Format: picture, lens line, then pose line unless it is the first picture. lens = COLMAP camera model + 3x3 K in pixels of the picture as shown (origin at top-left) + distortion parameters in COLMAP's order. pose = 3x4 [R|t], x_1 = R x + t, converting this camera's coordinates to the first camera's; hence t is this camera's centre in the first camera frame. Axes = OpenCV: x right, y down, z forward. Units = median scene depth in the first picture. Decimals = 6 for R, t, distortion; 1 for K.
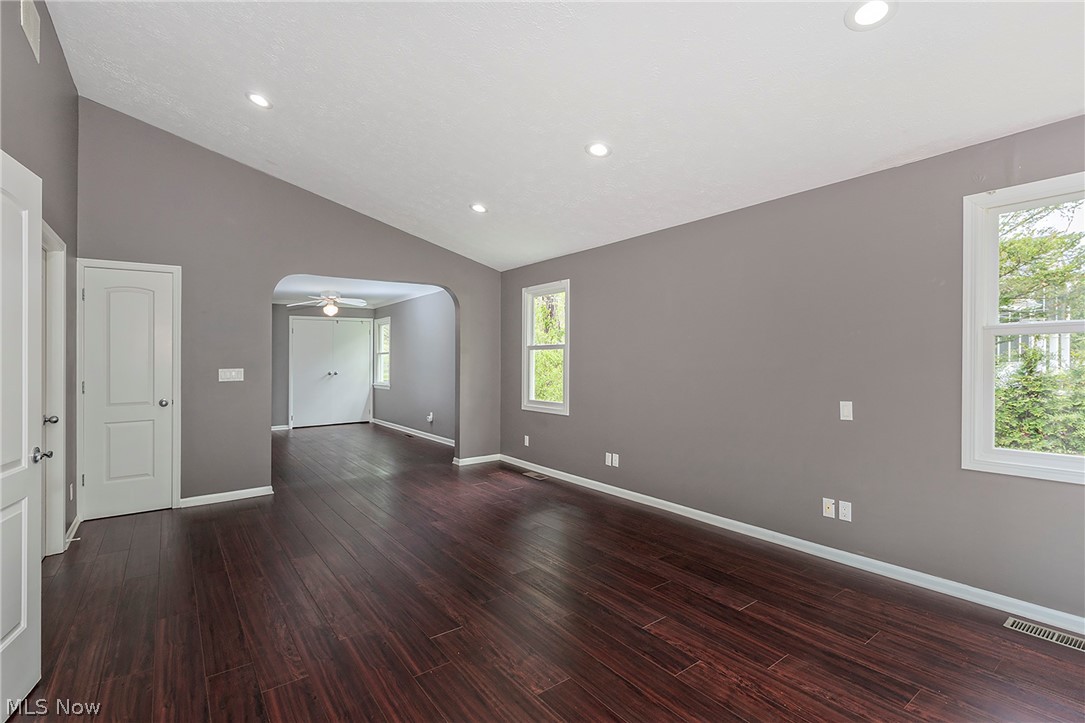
lens RADIAL K [[494.8, 0, 505.2], [0, 494.8, 361.1], [0, 0, 1]] dist [0.000985, -0.000687]
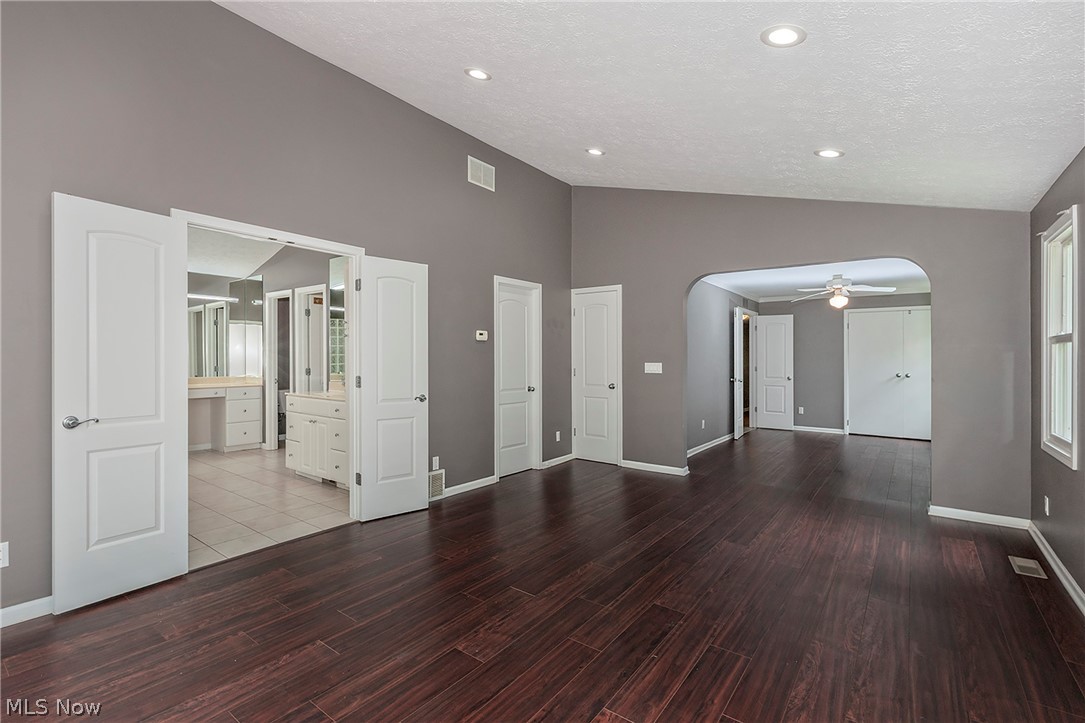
lens RADIAL K [[494.8, 0, 532.3], [0, 494.8, 358.6], [0, 0, 1]] dist [0.000985, -0.000687]
pose [[0.304612, 0.014679, -0.952363, 0.526574], [-0.017638, 0.999797, 0.009769, -0.000758], [0.952313, 0.013822, 0.304809, 0.361028]]
